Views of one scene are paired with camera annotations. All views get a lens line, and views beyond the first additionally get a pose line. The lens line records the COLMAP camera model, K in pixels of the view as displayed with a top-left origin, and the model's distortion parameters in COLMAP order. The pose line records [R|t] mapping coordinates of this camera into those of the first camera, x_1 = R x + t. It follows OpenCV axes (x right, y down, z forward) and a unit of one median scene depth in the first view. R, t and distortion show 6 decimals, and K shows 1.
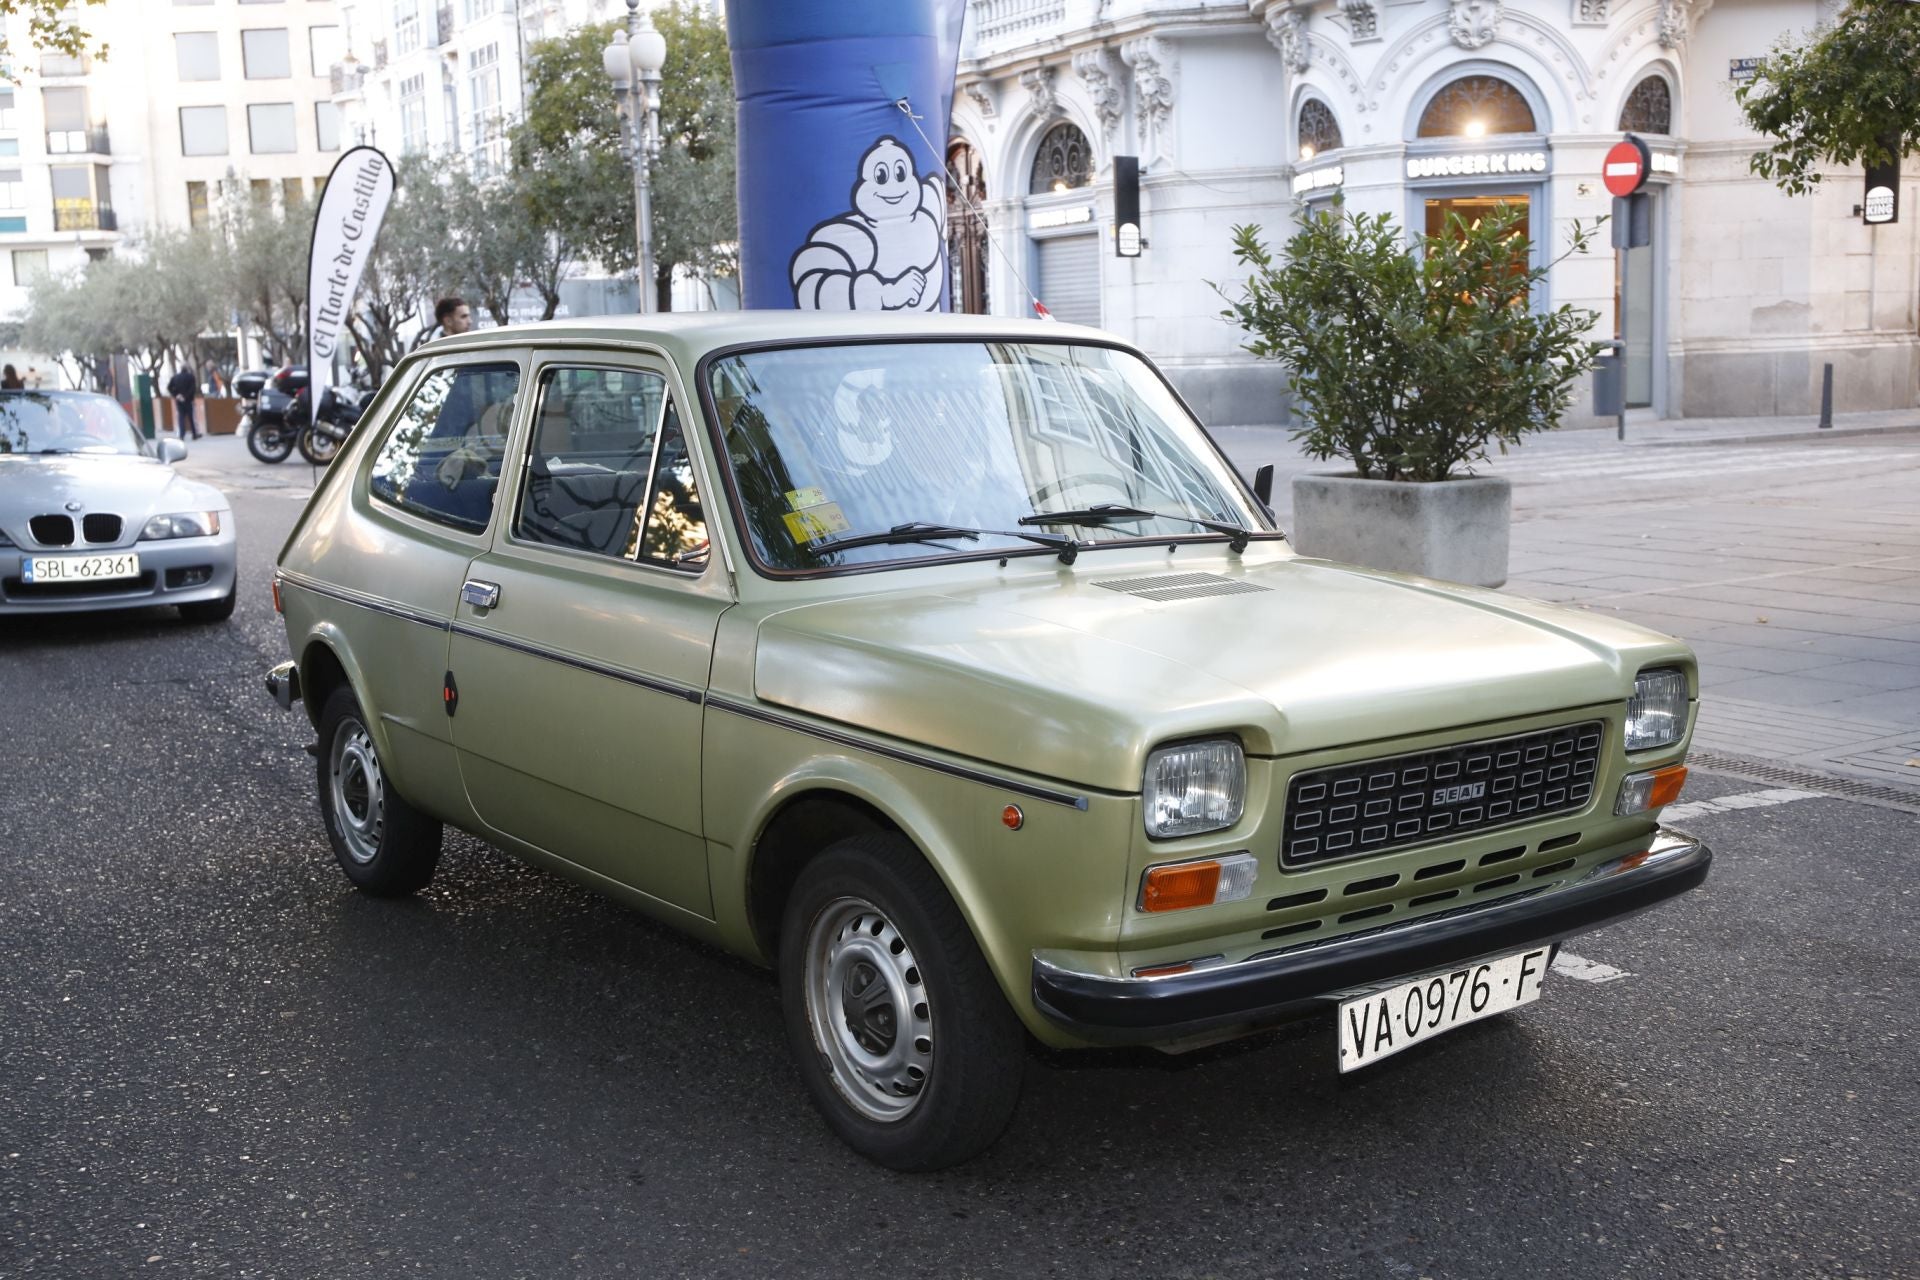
lens RADIAL K [[2139.5, 0, 963.1], [0, 2139.5, 640.4], [0, 0, 1]] dist [-0.018989, 0.133099]
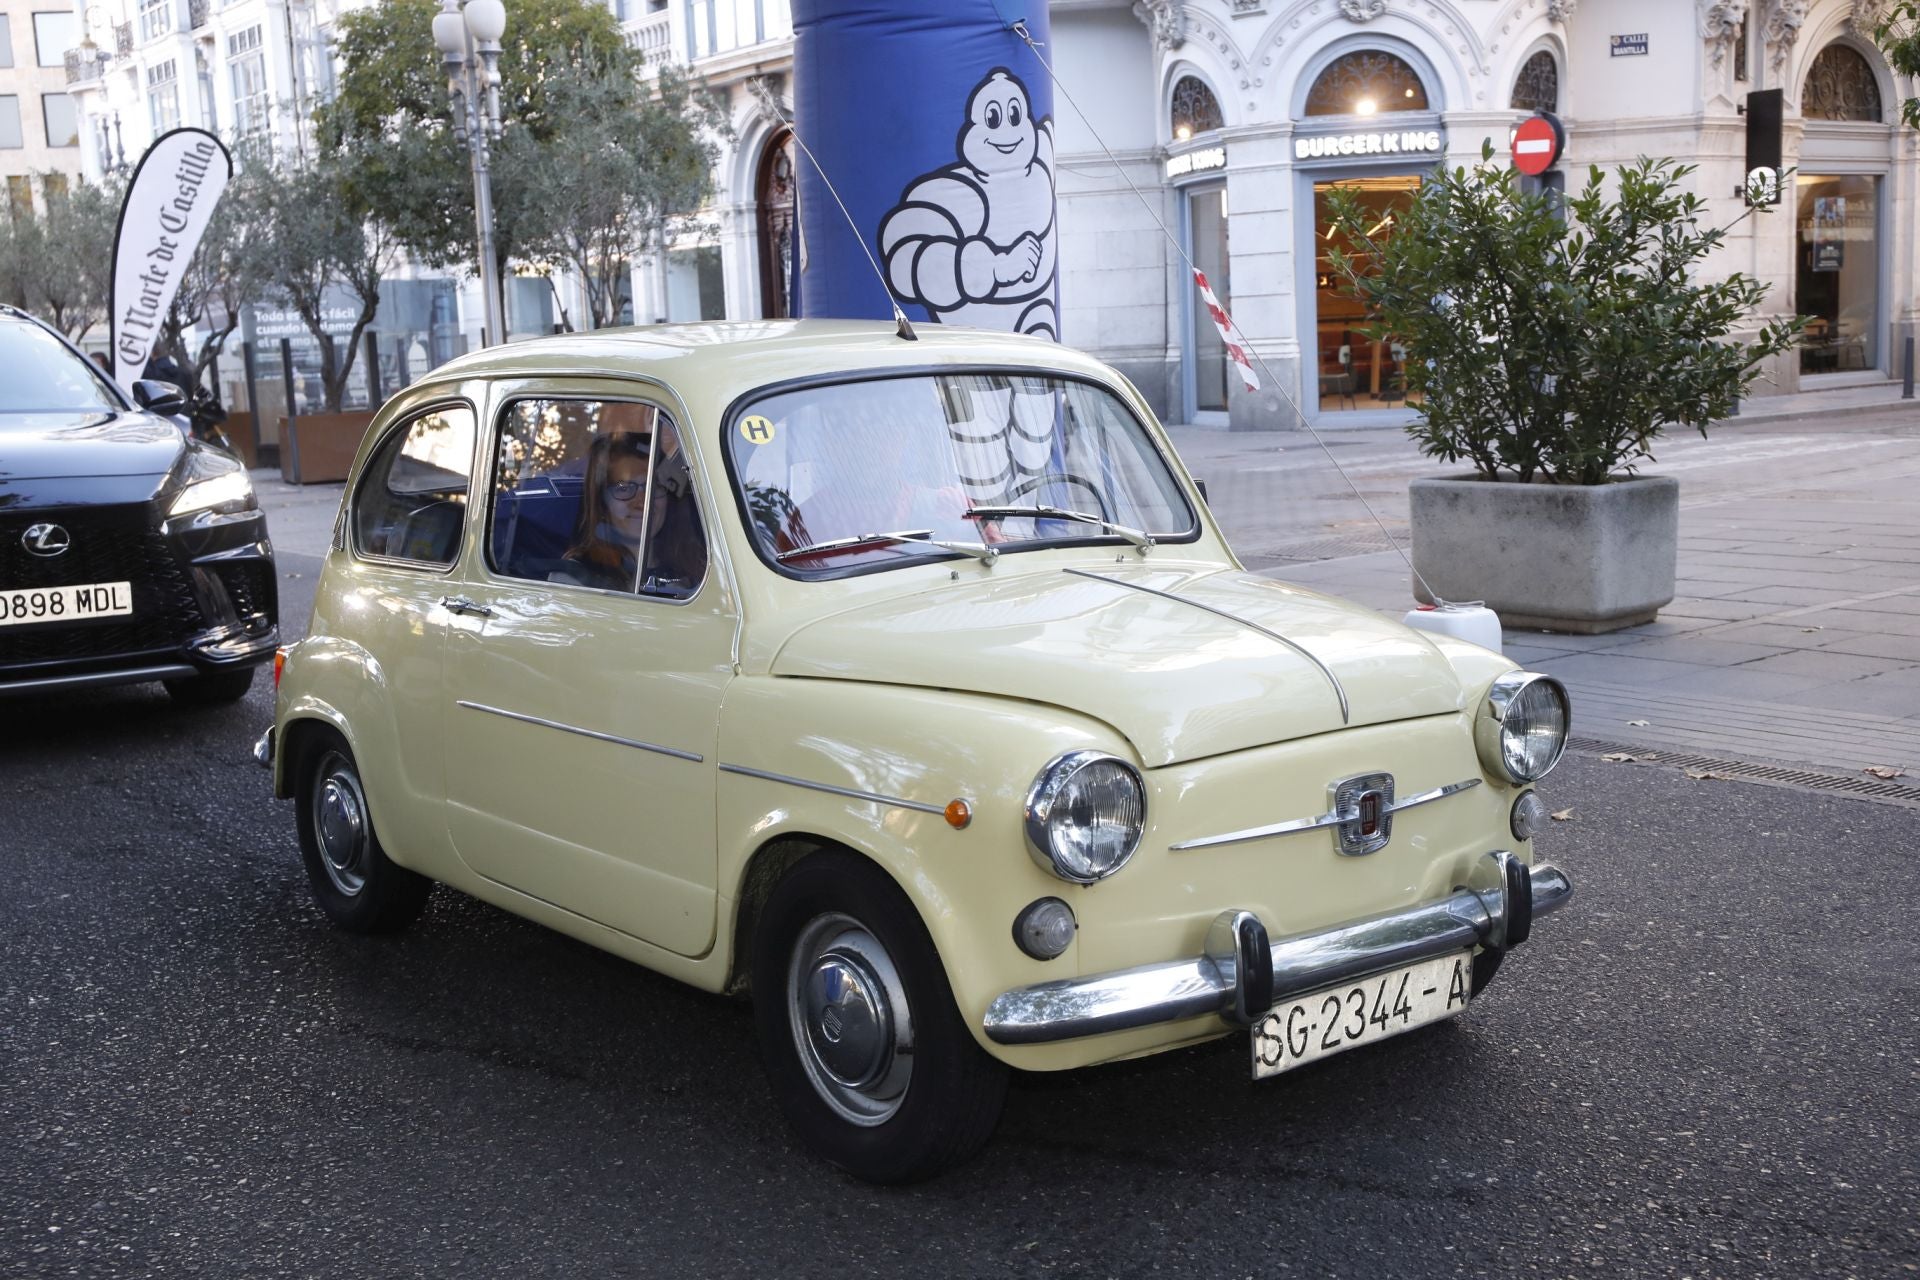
lens RADIAL K [[2161.7, 0, 961.3], [0, 2161.7, 641.4], [0, 0, 1]] dist [-0.016668, 0.140144]
pose [[0.993711, -0.029261, 0.108084, -0.048127], [0.029437, 0.999567, -0.000032, -0.007373], [-0.108036, 0.003213, 0.994142, 0.066782]]
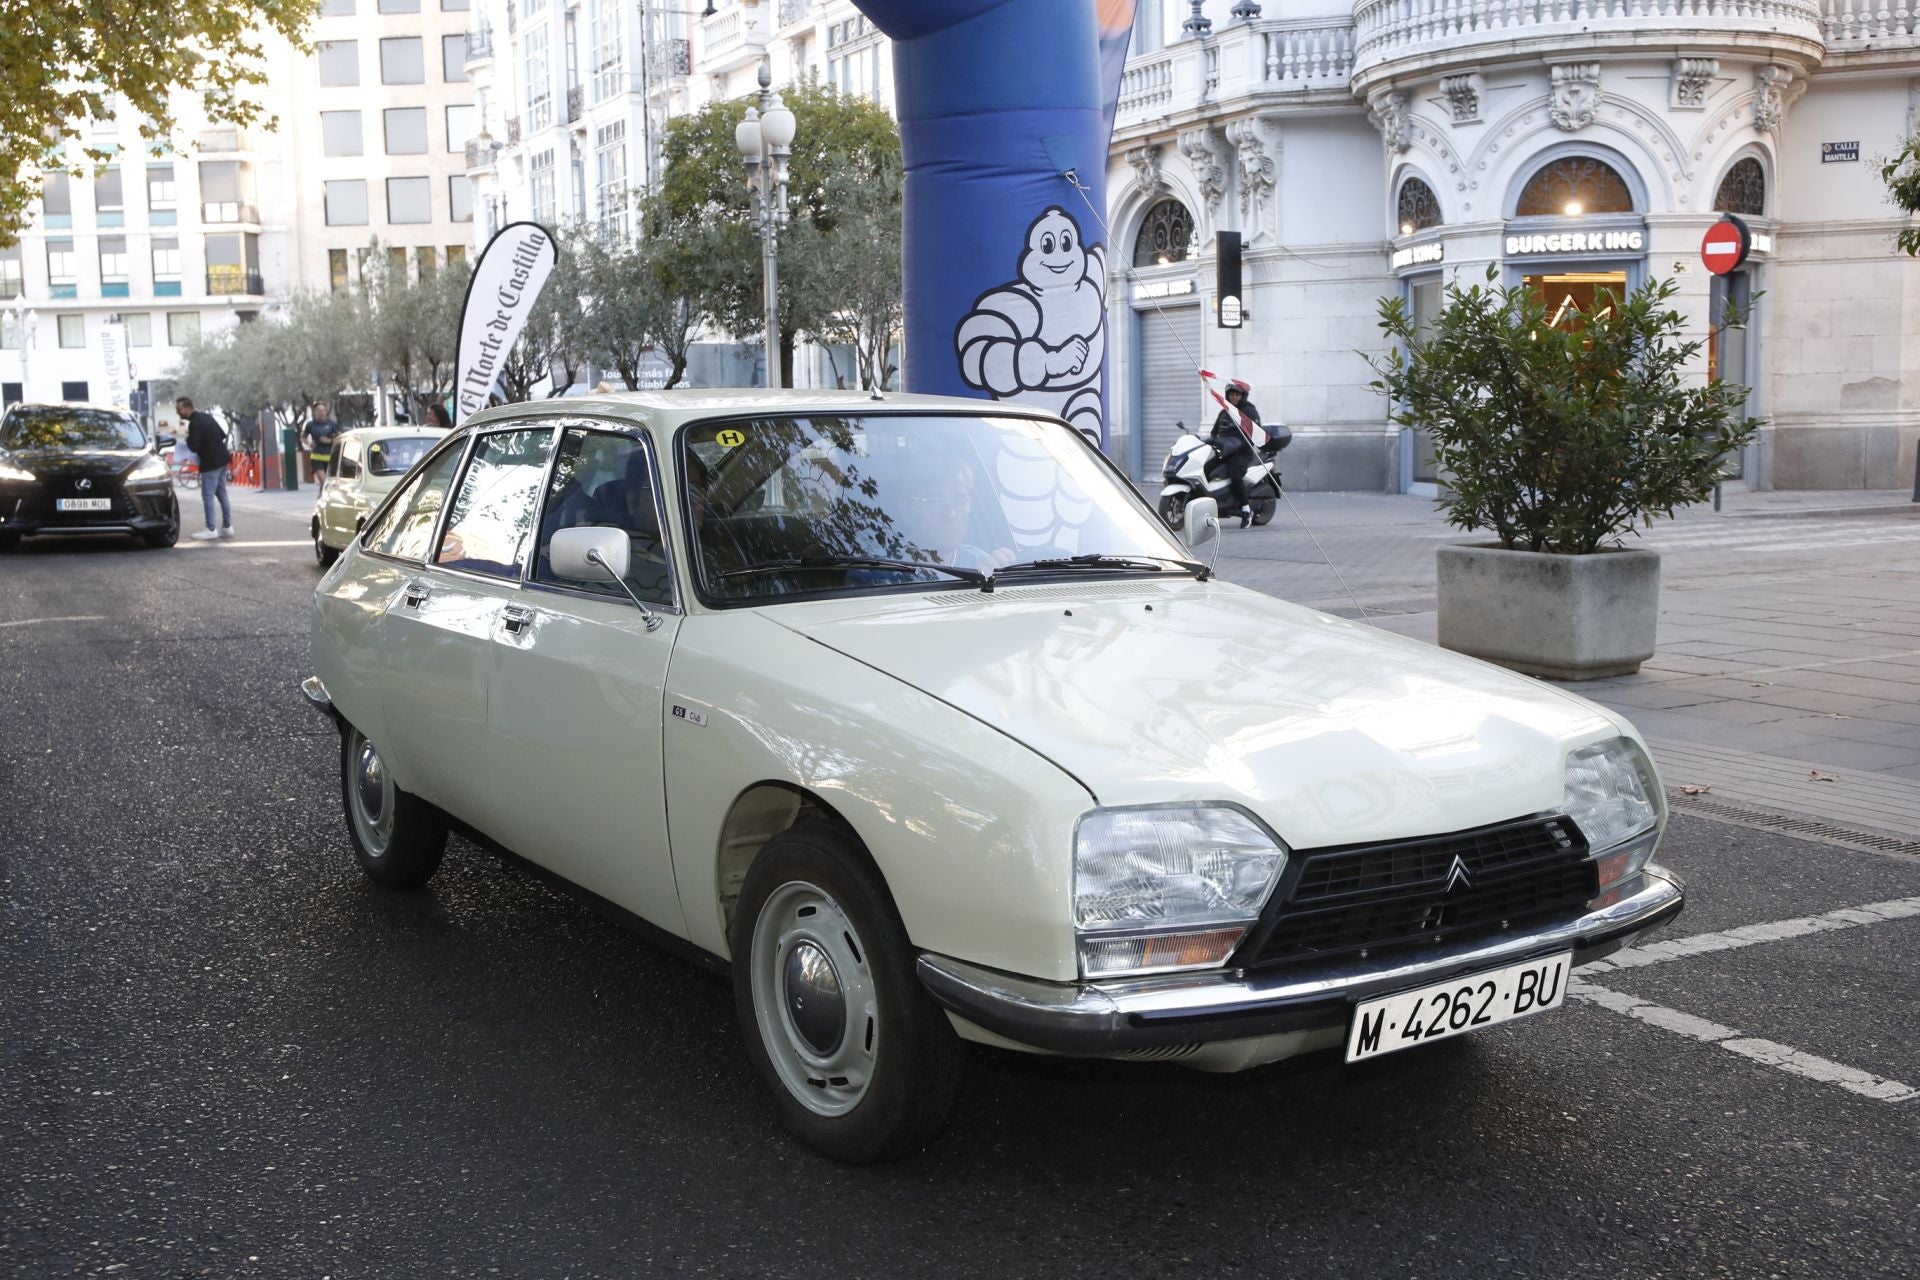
lens RADIAL K [[2037.6, 0, 963.6], [0, 2037.6, 640.8], [0, 0, 1]] dist [-0.033362, 0.135907]
pose [[0.999115, 0.016080, -0.038874, -0.012641], [-0.017008, 0.999576, -0.023640, -0.002273], [0.038478, 0.024280, 0.998964, 0.013683]]
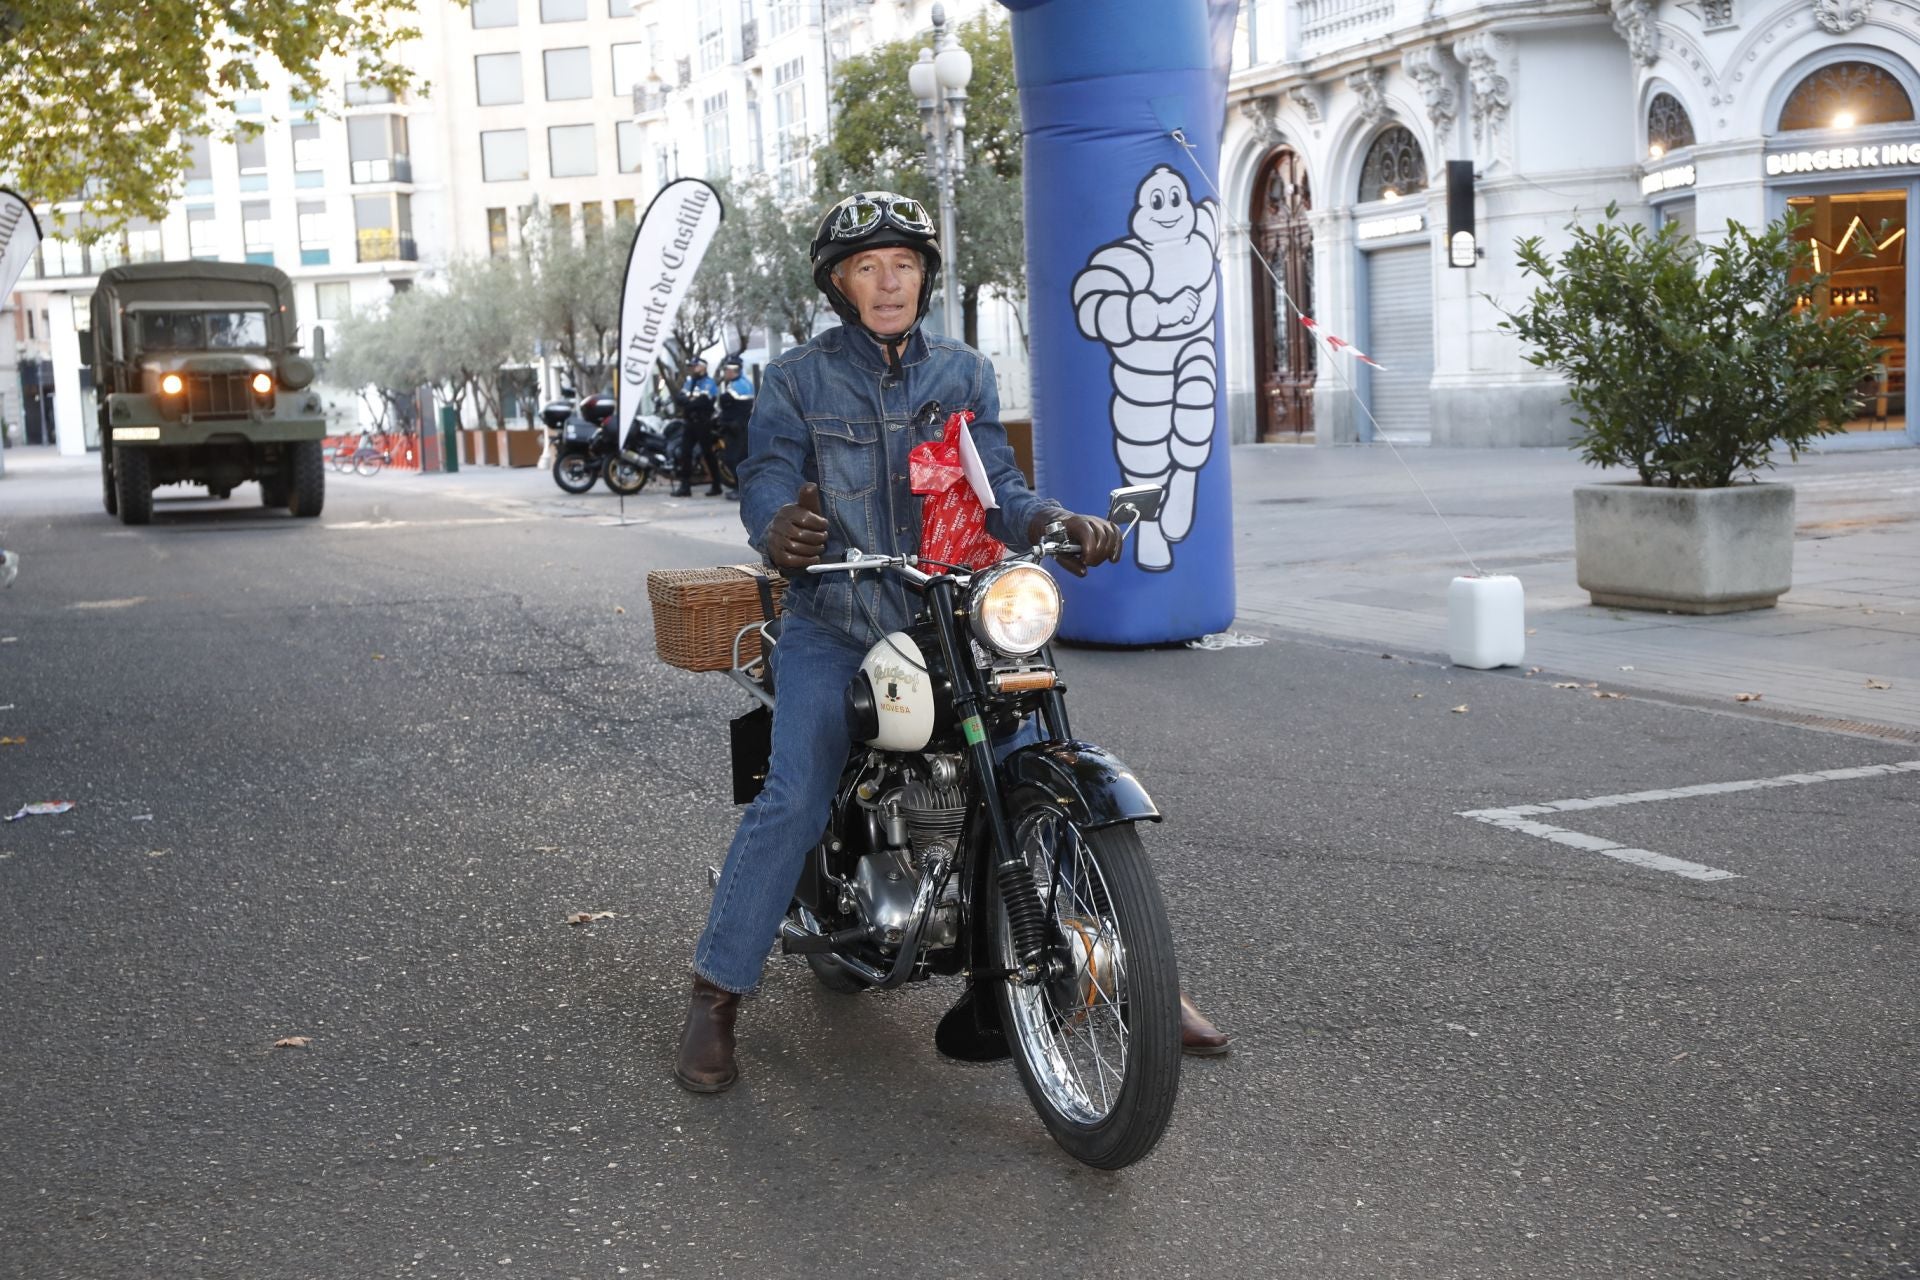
lens RADIAL K [[2359.0, 0, 964.2], [0, 2359.0, 643.8], [0, 0, 1]] dist [-0.001729, 0.175717]
pose [[0.989613, 0.002744, -0.143729, 0.012142], [-0.005799, 0.999766, -0.020838, 0.009283], [0.143638, 0.021455, 0.989398, -0.057362]]
